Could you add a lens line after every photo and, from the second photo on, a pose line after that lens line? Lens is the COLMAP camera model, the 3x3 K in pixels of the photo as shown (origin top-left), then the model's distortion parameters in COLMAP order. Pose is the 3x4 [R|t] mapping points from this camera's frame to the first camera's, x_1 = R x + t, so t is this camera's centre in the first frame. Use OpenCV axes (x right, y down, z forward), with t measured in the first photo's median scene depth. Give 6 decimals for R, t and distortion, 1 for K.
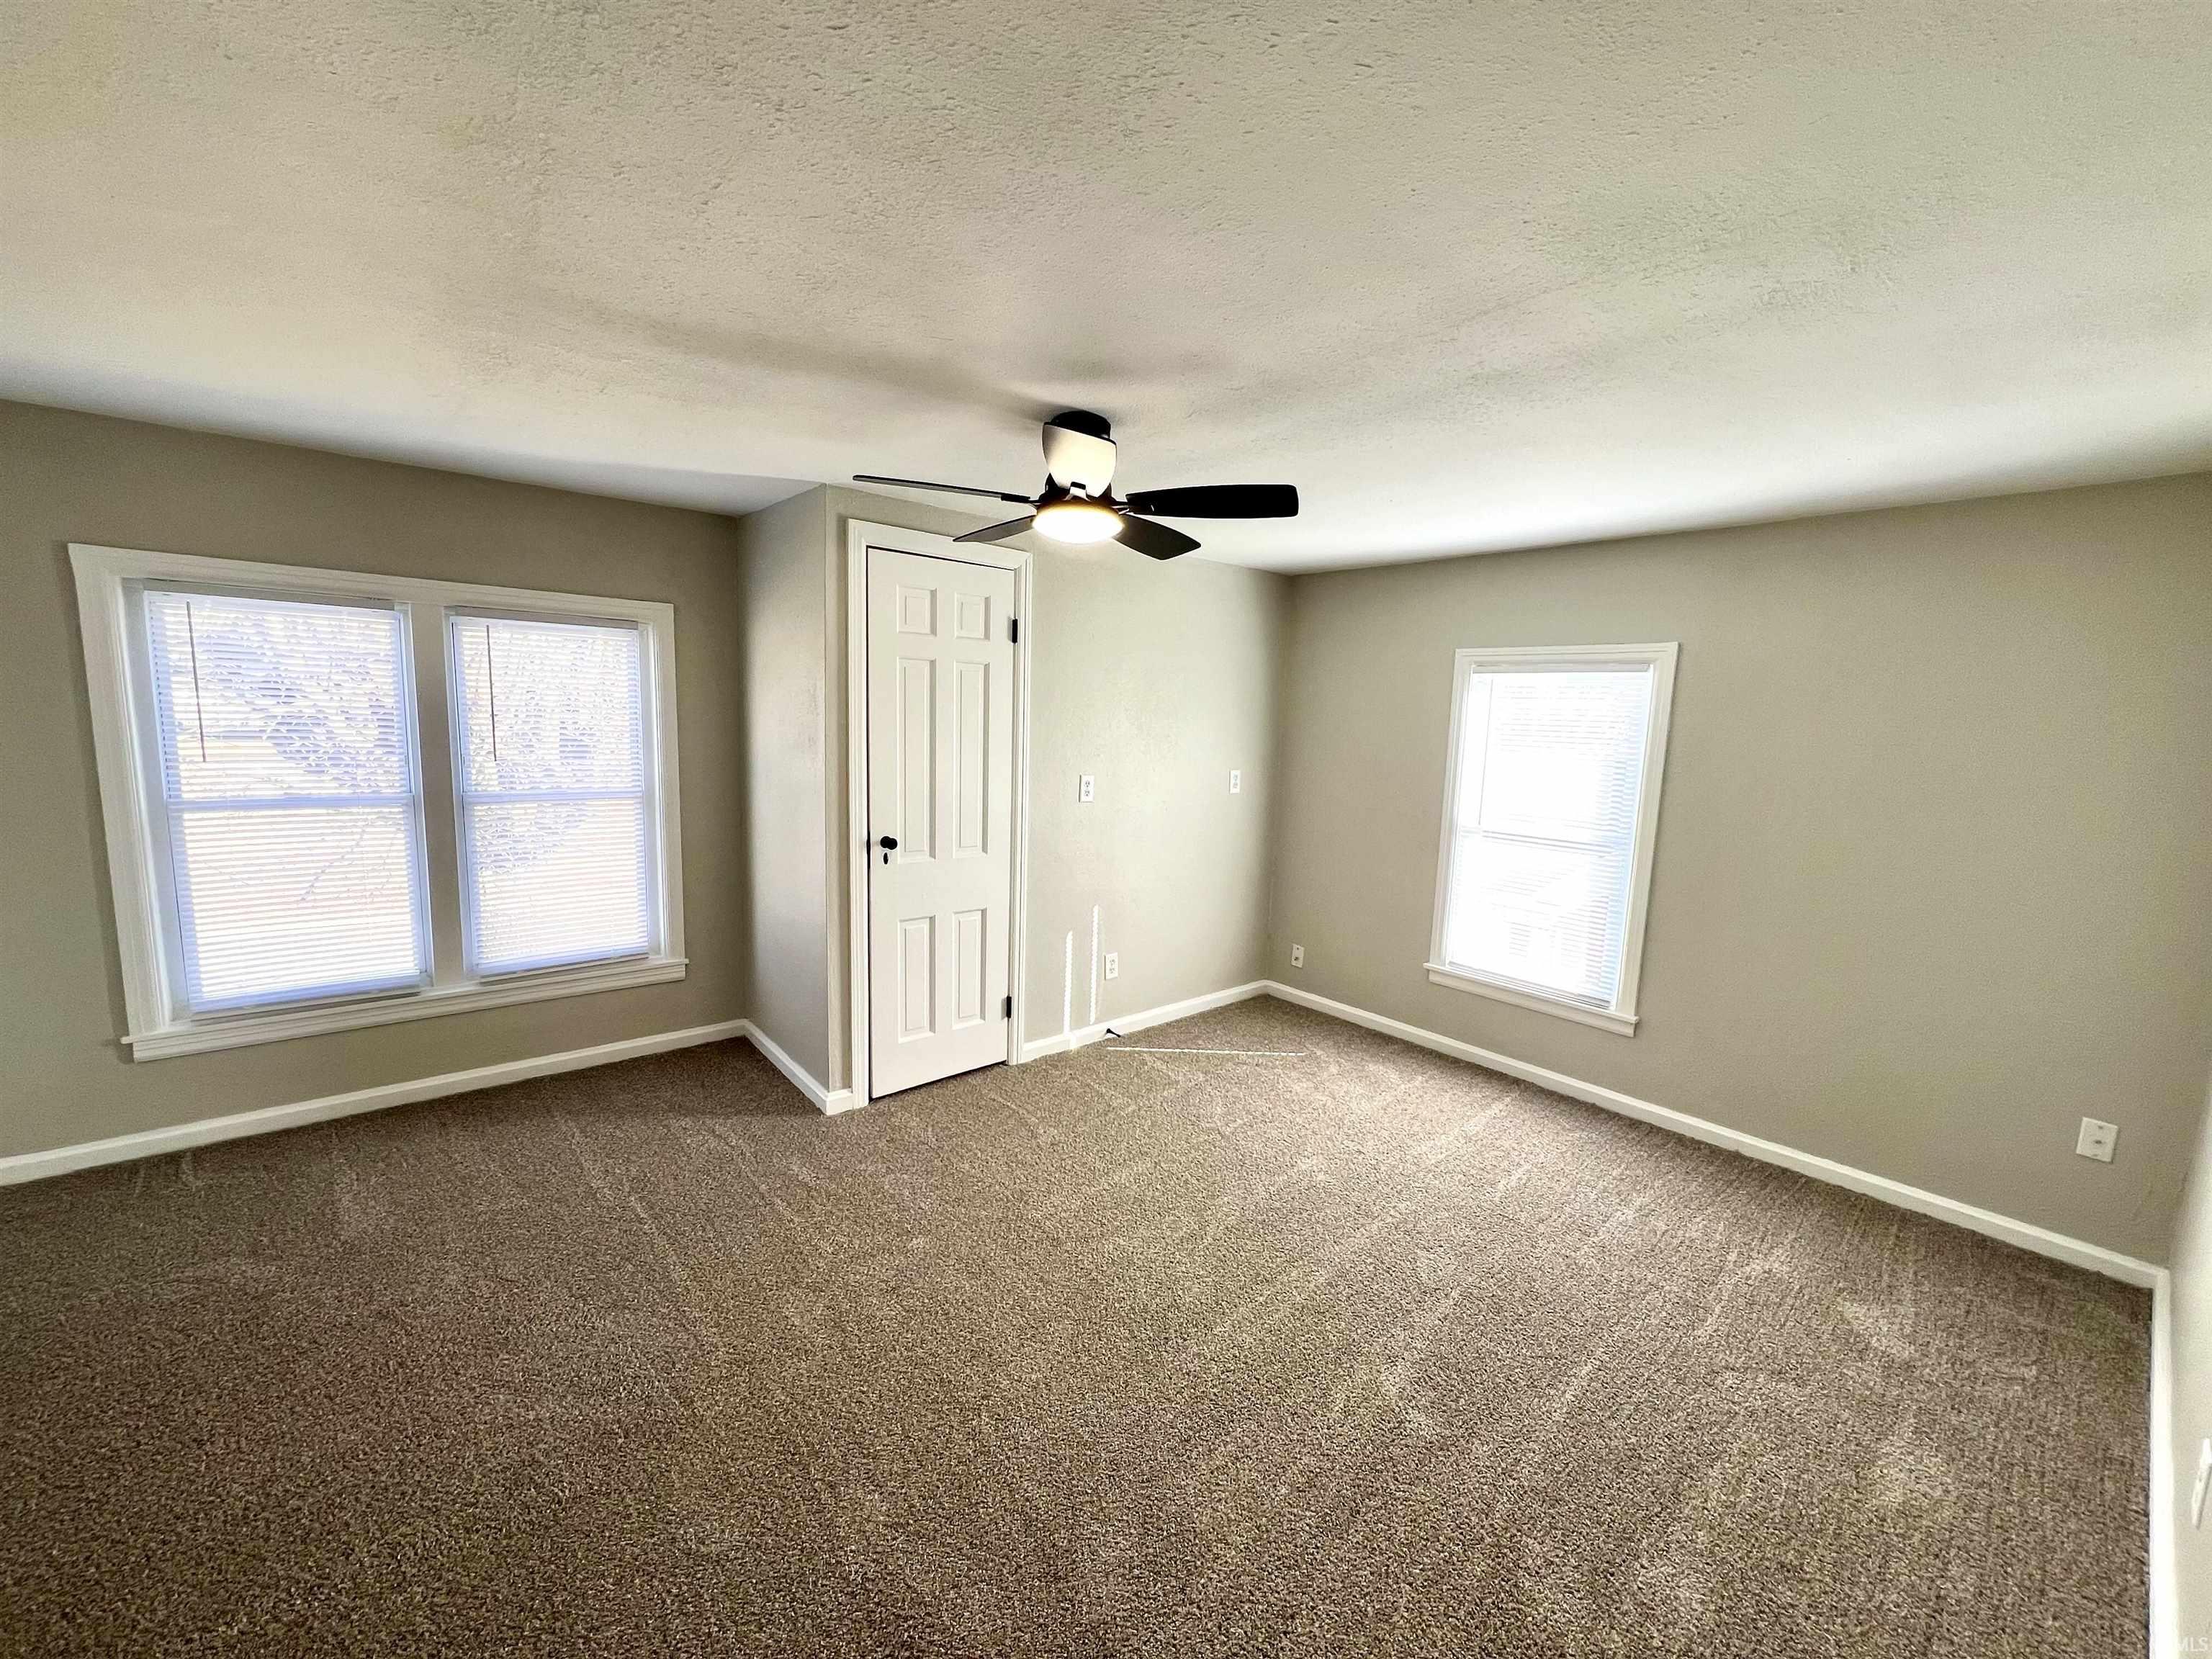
lens RADIAL K [[883.4, 0, 1103.1], [0, 883.4, 828.6], [0, 0, 1]] dist [-0.000008, 0.000204]
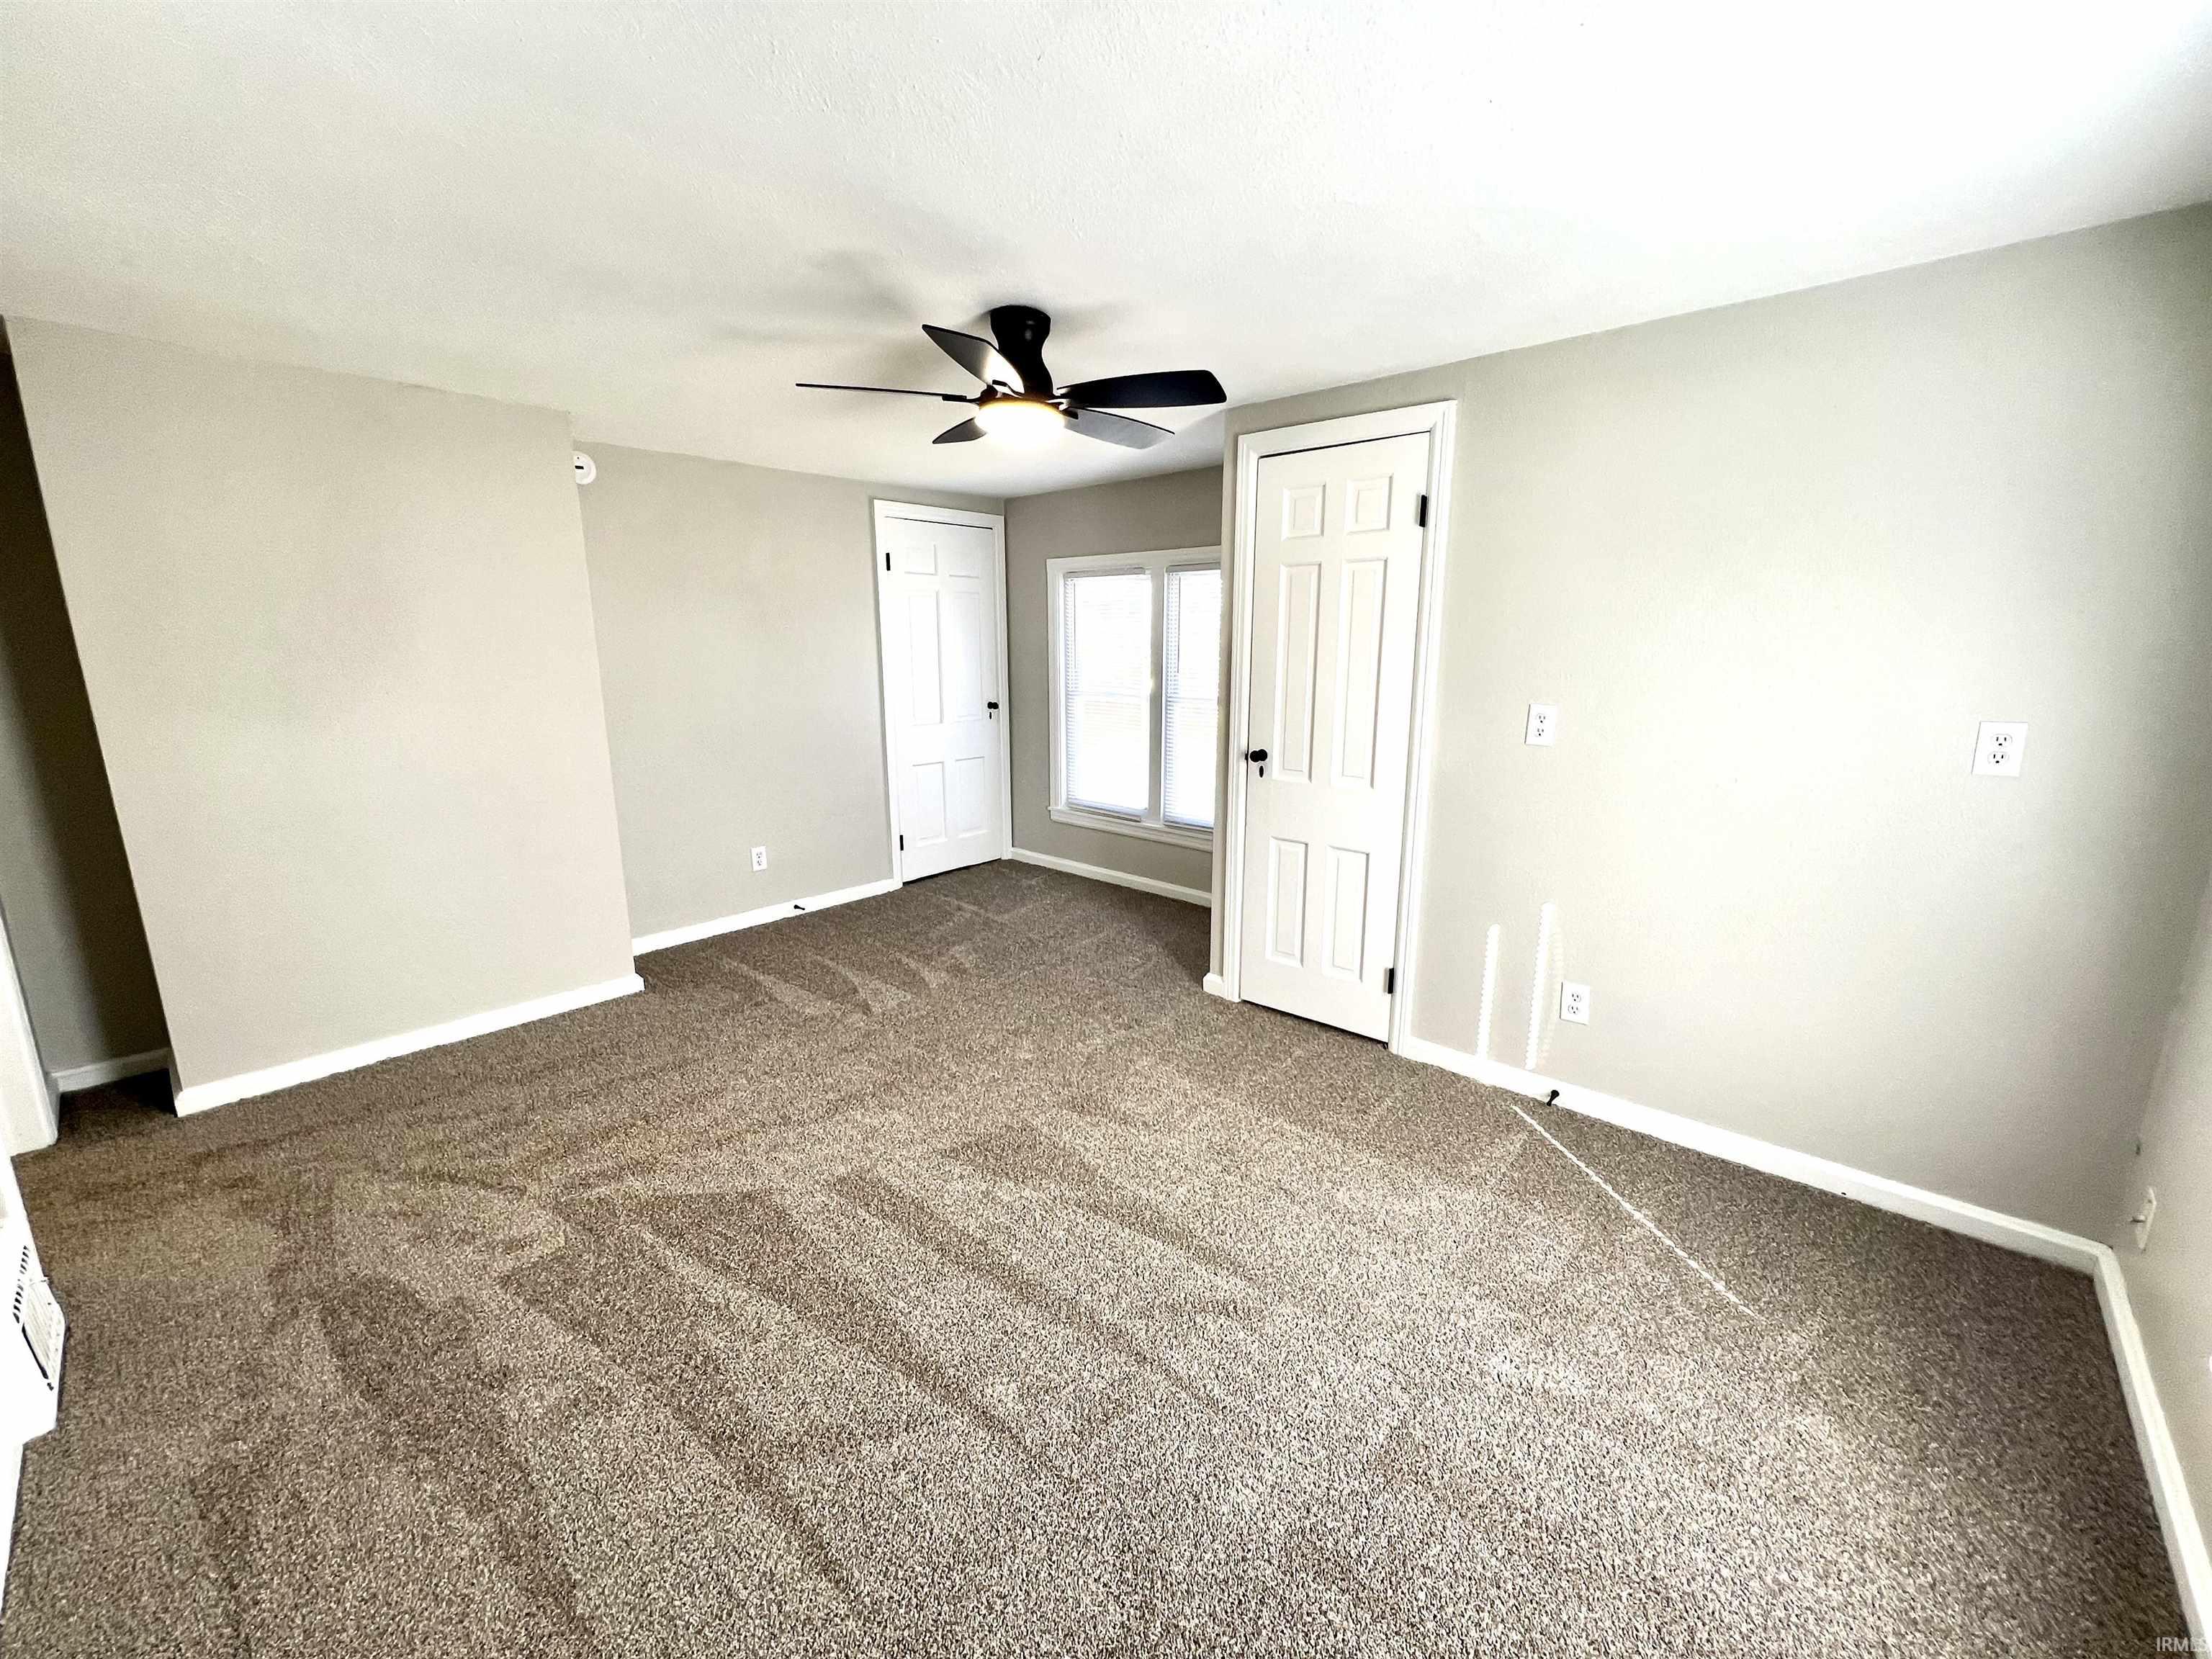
lens RADIAL K [[883.4, 0, 1103.1], [0, 883.4, 828.6], [0, 0, 1]] dist [-0.000008, 0.000204]
pose [[0.130947, 0.173186, -0.976145, 0.654513], [-0.125248, 0.979624, 0.157002, -0.034099], [0.983446, 0.101701, 0.149970, 0.610994]]
